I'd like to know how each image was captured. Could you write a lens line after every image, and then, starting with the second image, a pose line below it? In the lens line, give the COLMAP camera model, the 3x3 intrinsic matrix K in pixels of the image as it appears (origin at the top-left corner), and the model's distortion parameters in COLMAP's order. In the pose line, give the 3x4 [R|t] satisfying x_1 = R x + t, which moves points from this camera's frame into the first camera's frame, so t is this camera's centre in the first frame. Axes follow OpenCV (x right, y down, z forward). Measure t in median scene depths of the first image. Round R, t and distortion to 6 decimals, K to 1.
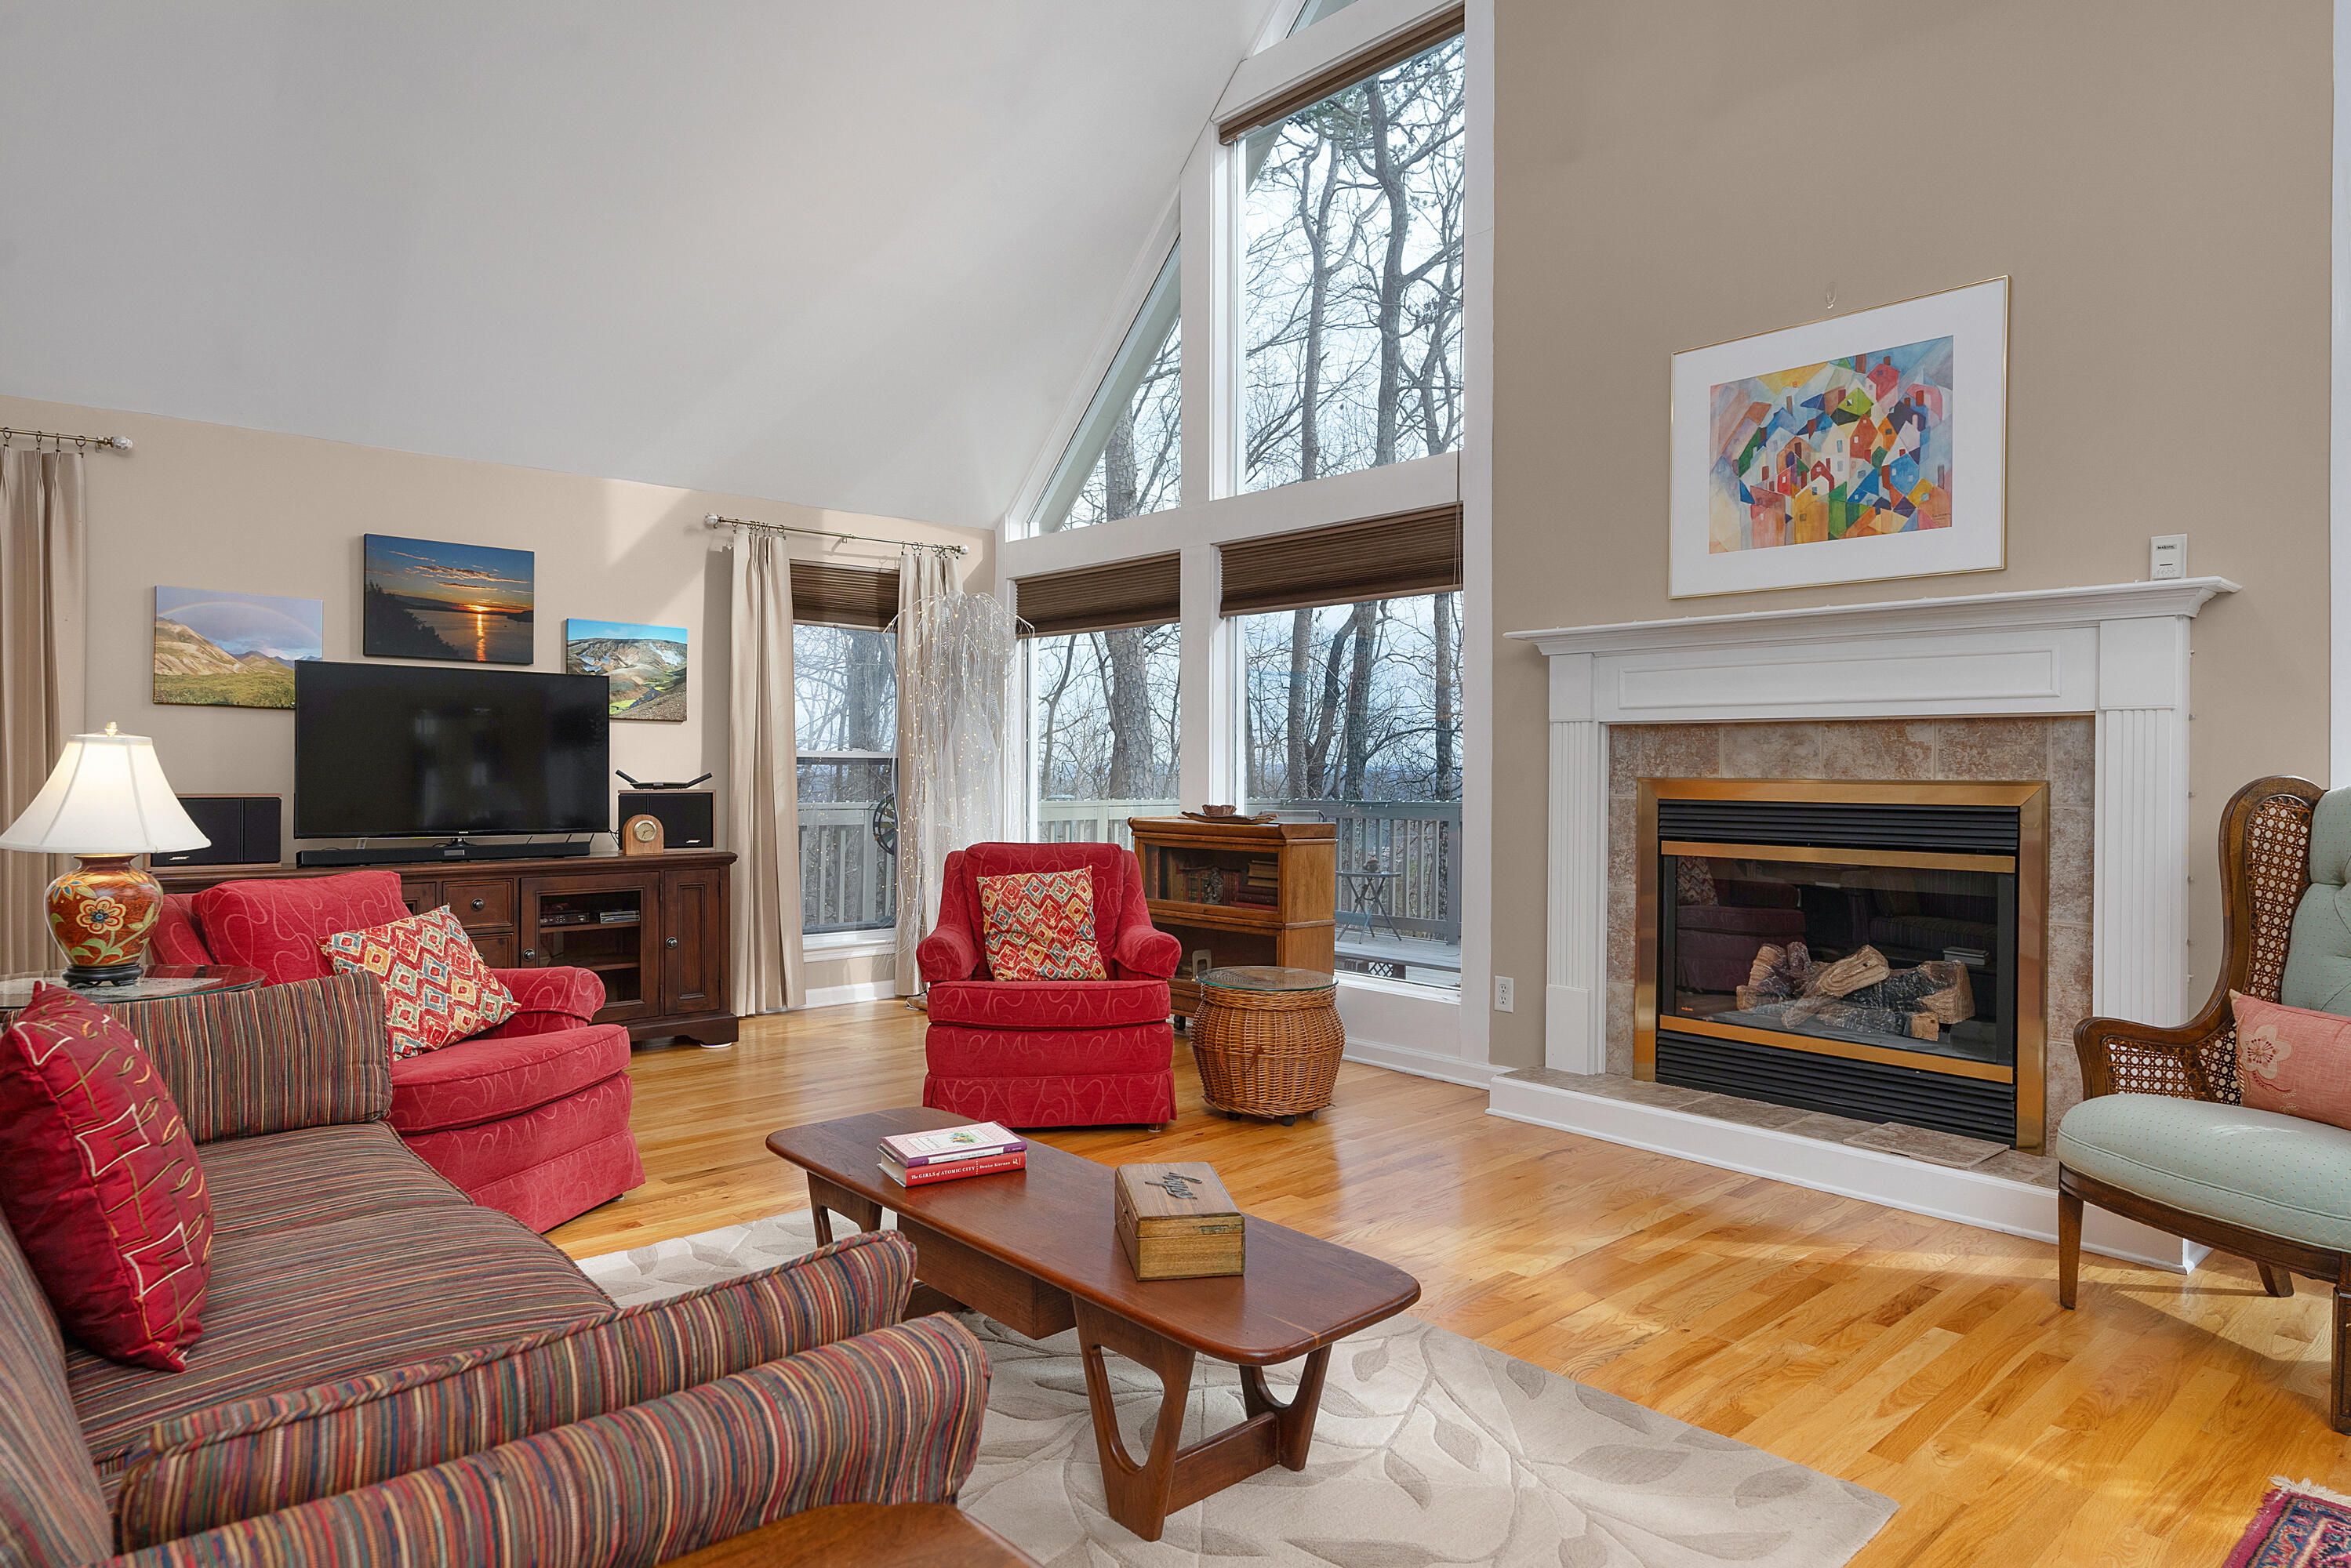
lens RADIAL K [[1367.3, 0, 1166.3], [0, 1367.3, 781.6], [0, 0, 1]] dist [-0.009918, 0.000535]
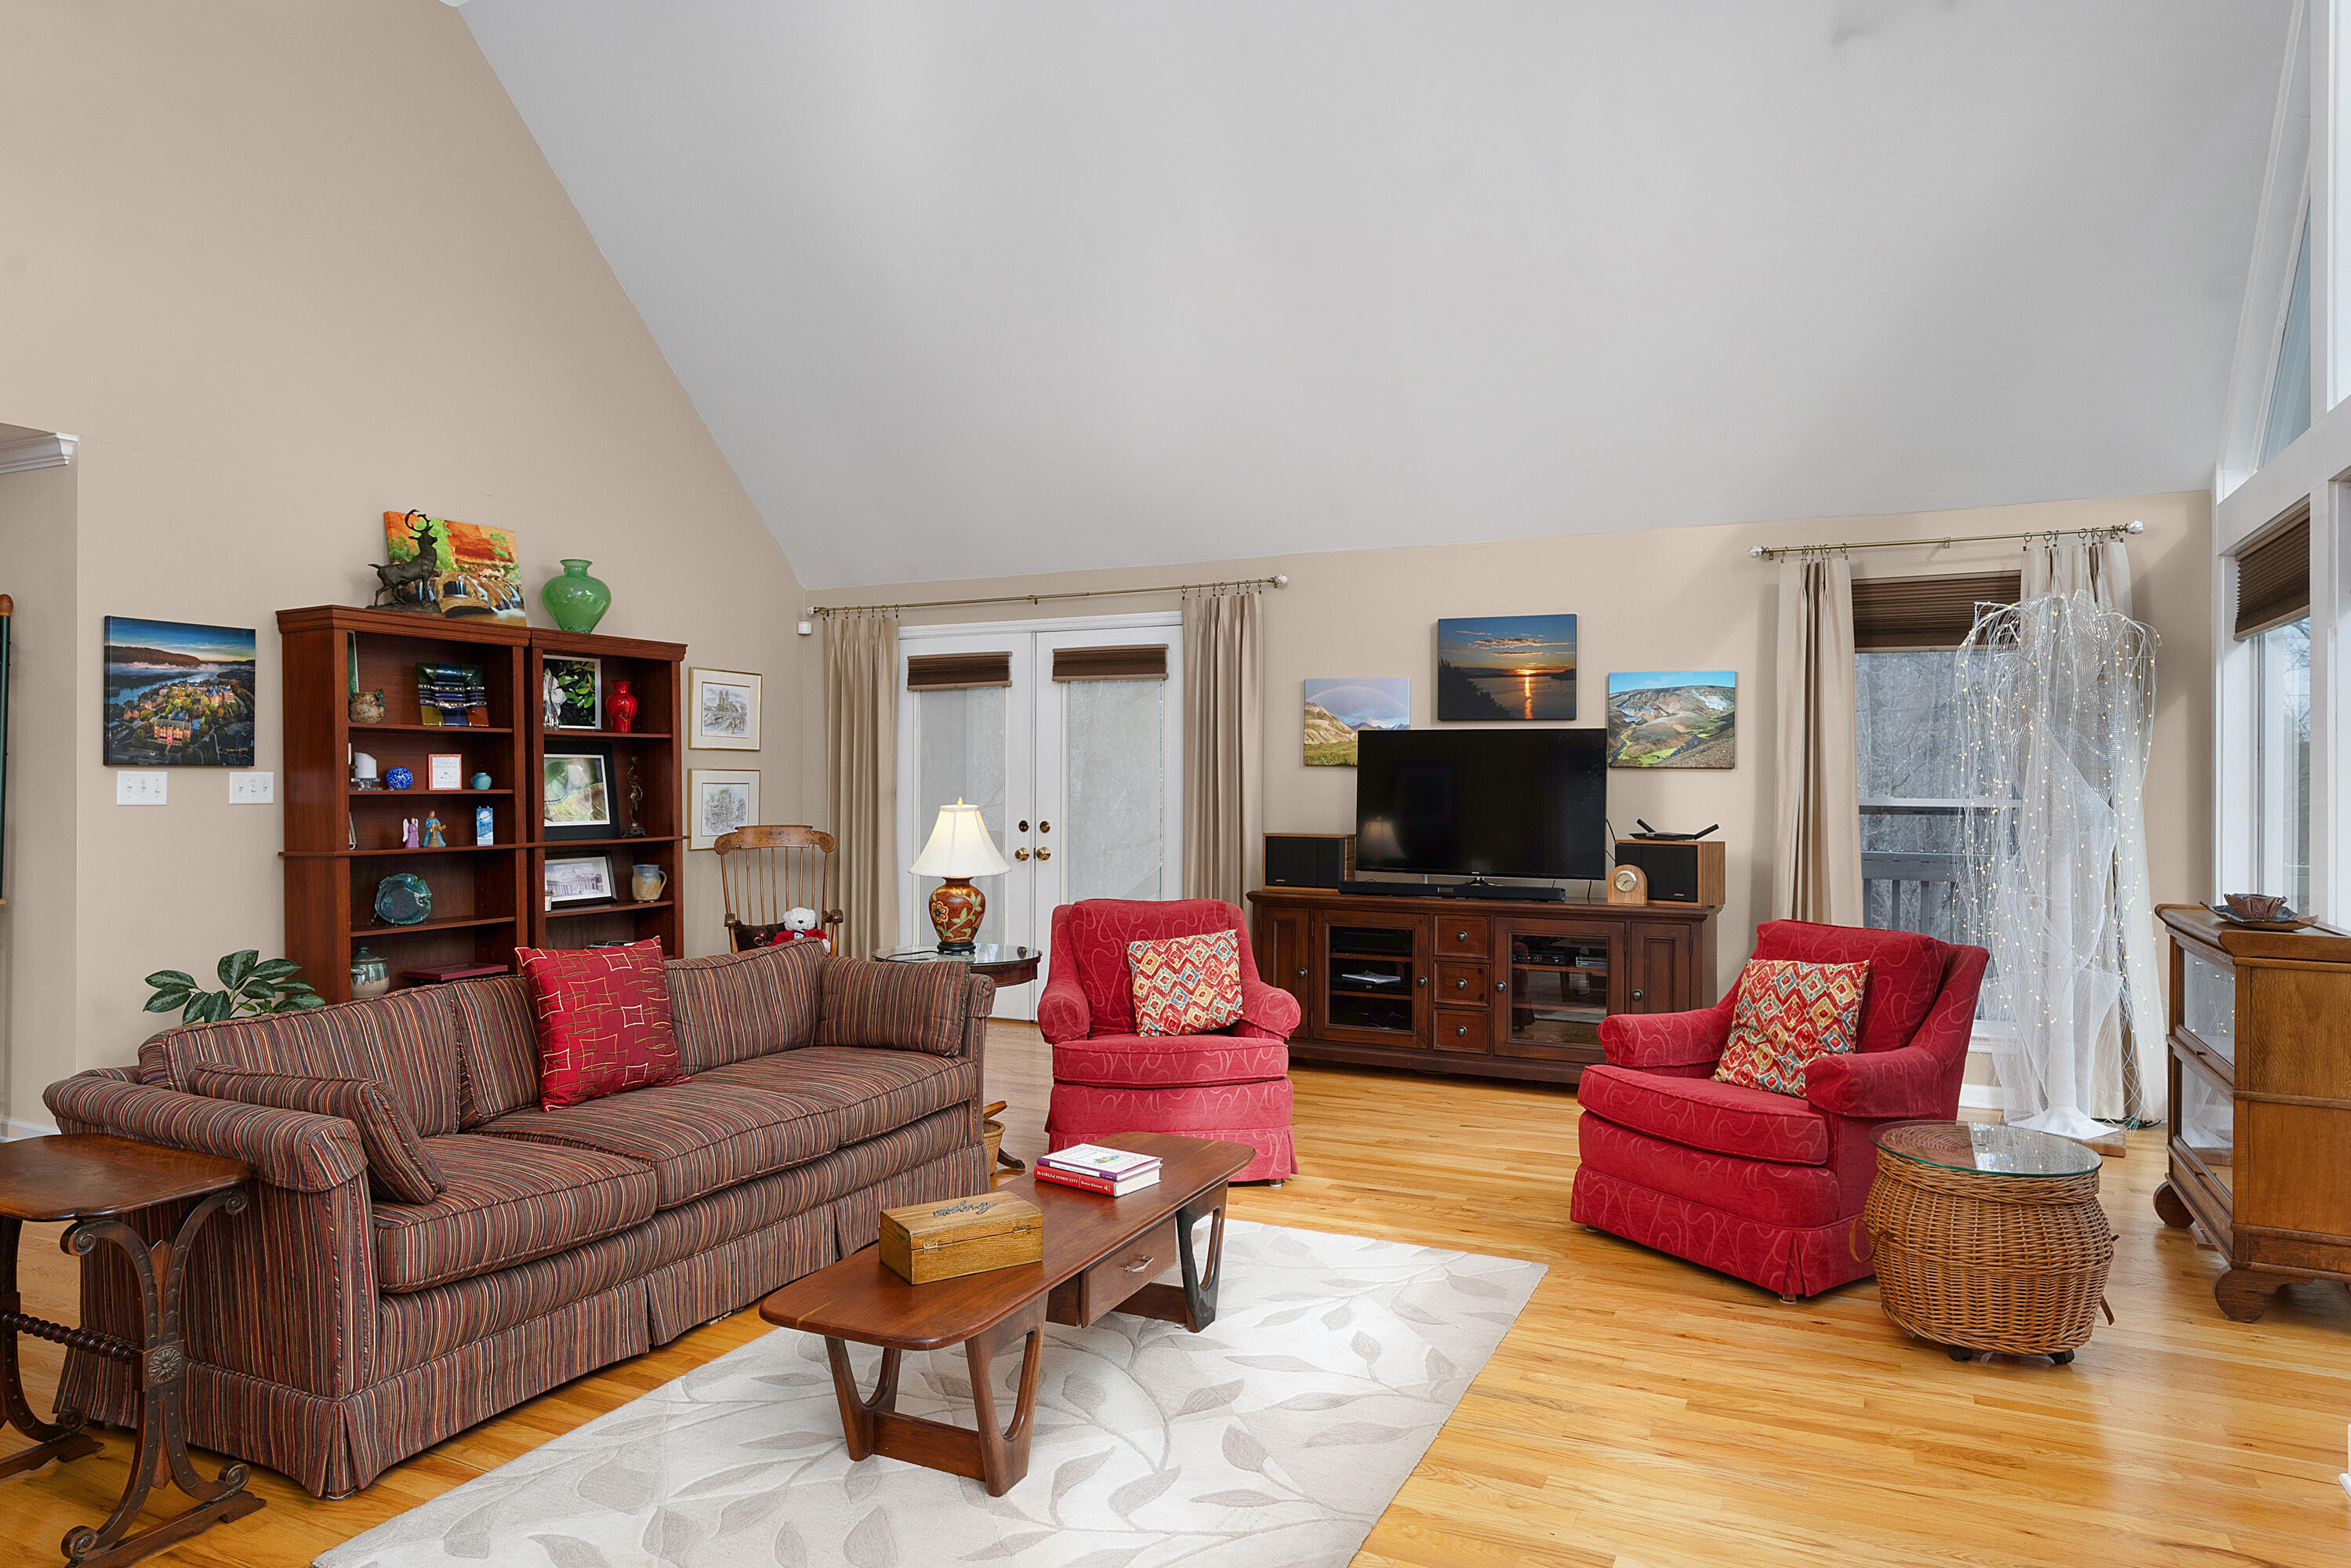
lens RADIAL K [[1493.9, 0, 1169.2], [0, 1493.9, 787.9], [0, 0, 1]] dist [-0.005564, 0.002845]
pose [[0.379379, 0.002781, -0.925237, 0.462435], [-0.010211, 0.999947, -0.001181, -0.025386], [0.925185, 0.009896, 0.379388, 0.242656]]
